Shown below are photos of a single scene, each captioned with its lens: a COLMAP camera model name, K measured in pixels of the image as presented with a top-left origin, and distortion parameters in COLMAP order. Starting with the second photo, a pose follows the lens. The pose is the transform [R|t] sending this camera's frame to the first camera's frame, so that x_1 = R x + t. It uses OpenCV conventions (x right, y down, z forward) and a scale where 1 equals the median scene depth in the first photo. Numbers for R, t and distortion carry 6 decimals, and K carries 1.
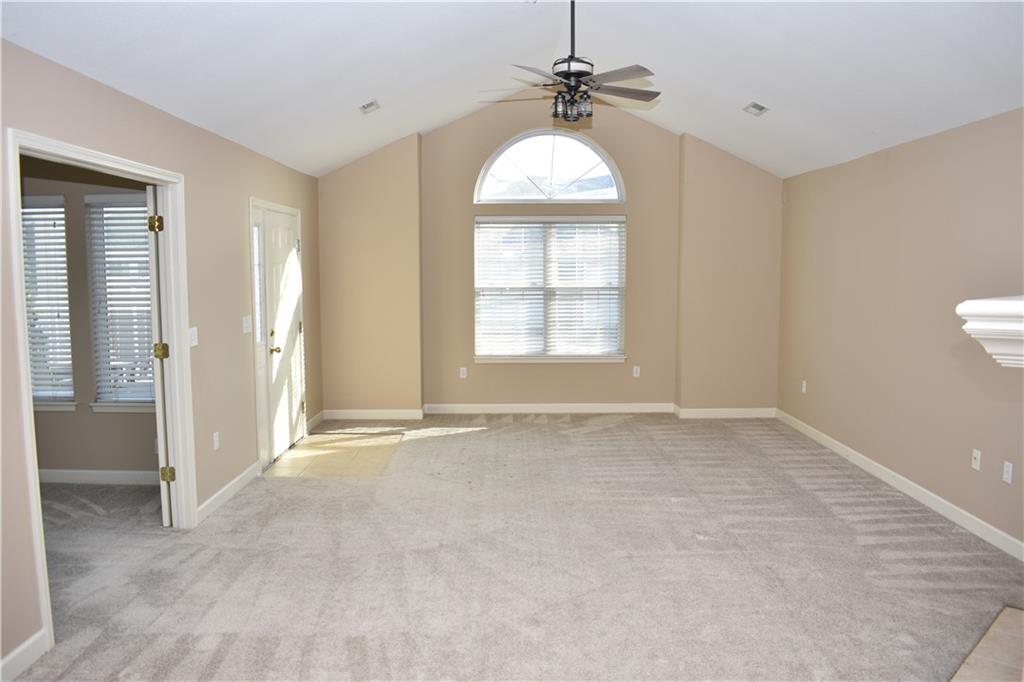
lens RADIAL K [[797.9, 0, 510.4], [0, 797.9, 340.0], [0, 0, 1]] dist [-0.093940, 0.014525]
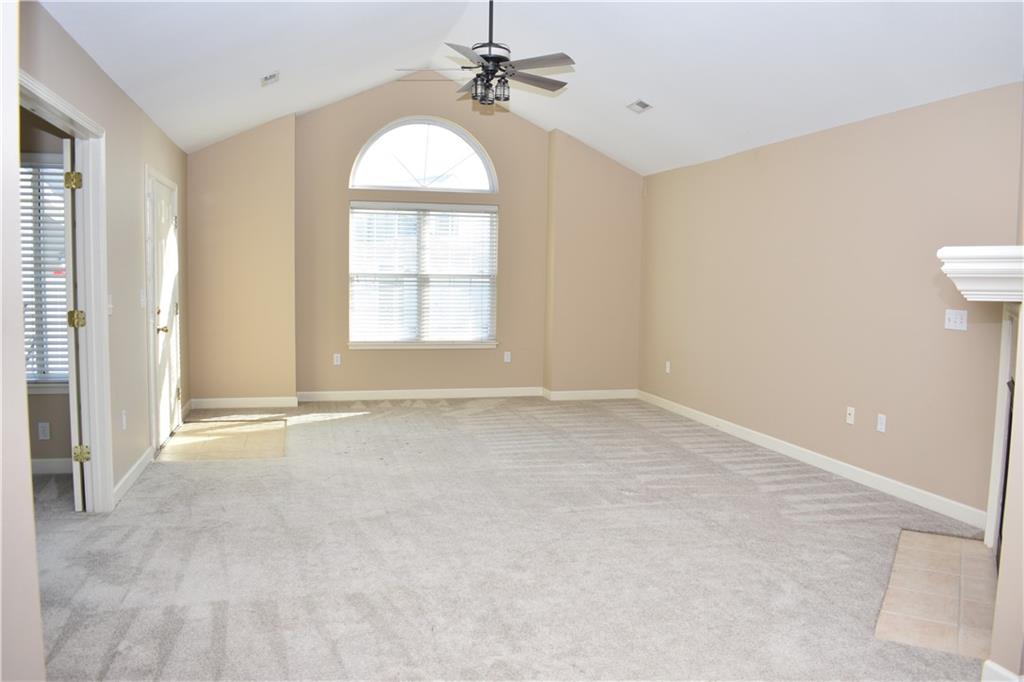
lens RADIAL K [[797.9, 0, 517.1], [0, 797.9, 335.9], [0, 0, 1]] dist [-0.093940, 0.014525]
pose [[0.967026, -0.001846, 0.254671, -0.154798], [0.004985, 0.999919, -0.011680, 0.041115], [-0.254629, 0.012564, 0.966957, -0.009572]]
